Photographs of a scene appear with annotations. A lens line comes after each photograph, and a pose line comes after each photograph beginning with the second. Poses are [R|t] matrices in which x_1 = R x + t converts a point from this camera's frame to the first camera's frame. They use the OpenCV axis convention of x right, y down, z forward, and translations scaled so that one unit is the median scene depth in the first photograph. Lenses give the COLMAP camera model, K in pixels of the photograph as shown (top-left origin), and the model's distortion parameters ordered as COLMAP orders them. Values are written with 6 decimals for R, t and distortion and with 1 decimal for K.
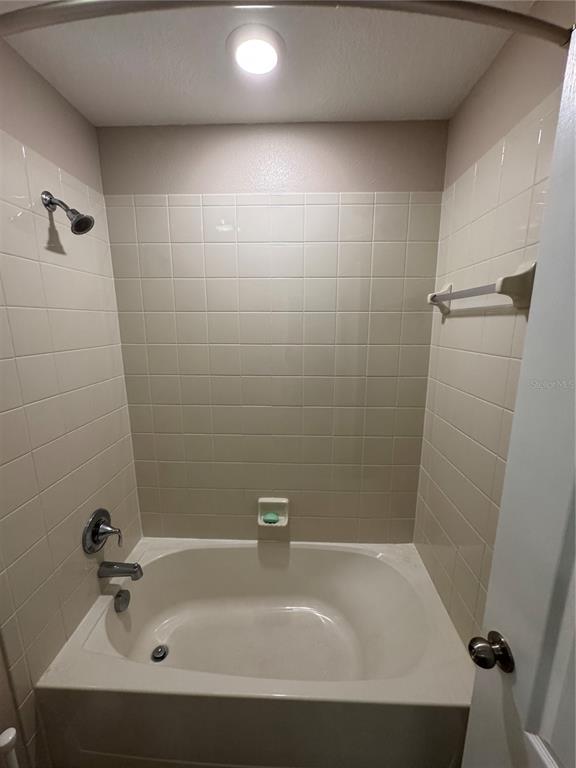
lens RADIAL K [[307.1, 0, 285.4], [0, 307.1, 384.4], [0, 0, 1]] dist [-0.003270, 0.001041]
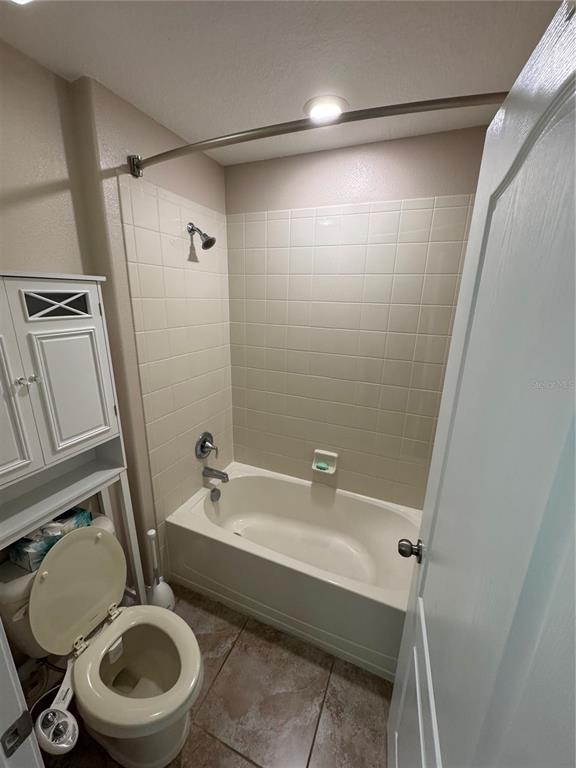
lens RADIAL K [[307.1, 0, 289.2], [0, 307.1, 383.4], [0, 0, 1]] dist [-0.003270, 0.001041]
pose [[0.936101, 0.120554, -0.330427, 0.237802], [-0.096499, 0.991406, 0.088327, -0.003177], [0.338235, -0.050797, 0.939690, -0.263981]]
